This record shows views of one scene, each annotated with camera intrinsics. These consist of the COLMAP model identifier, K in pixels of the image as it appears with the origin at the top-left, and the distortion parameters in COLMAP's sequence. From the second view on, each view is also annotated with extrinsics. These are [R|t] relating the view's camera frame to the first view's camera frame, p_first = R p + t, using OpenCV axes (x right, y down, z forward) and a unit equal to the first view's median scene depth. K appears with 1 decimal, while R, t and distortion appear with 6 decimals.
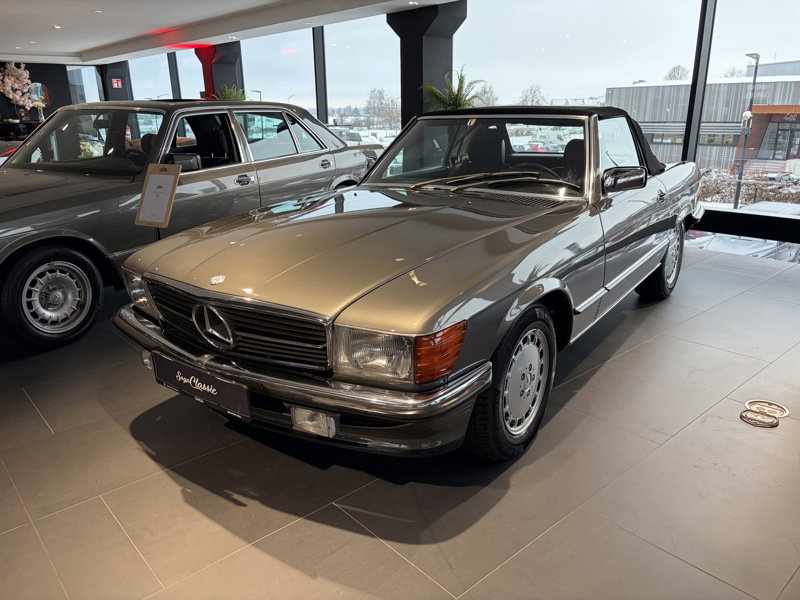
lens RADIAL K [[594.2, 0, 397.0], [0, 594.2, 302.8], [0, 0, 1]] dist [0.058130, -0.068798]
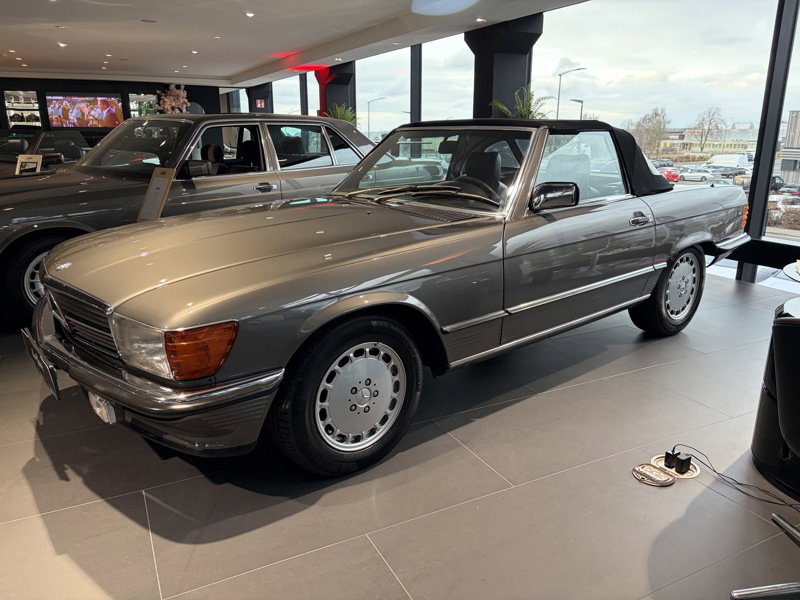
lens RADIAL K [[594.2, 0, 398.4], [0, 594.2, 298.0], [0, 0, 1]] dist [0.058130, -0.068798]
pose [[0.968569, 0.079324, -0.235757, 0.426982], [-0.088709, 0.995622, -0.029457, -0.001646], [0.232388, 0.049445, 0.971365, 0.071466]]
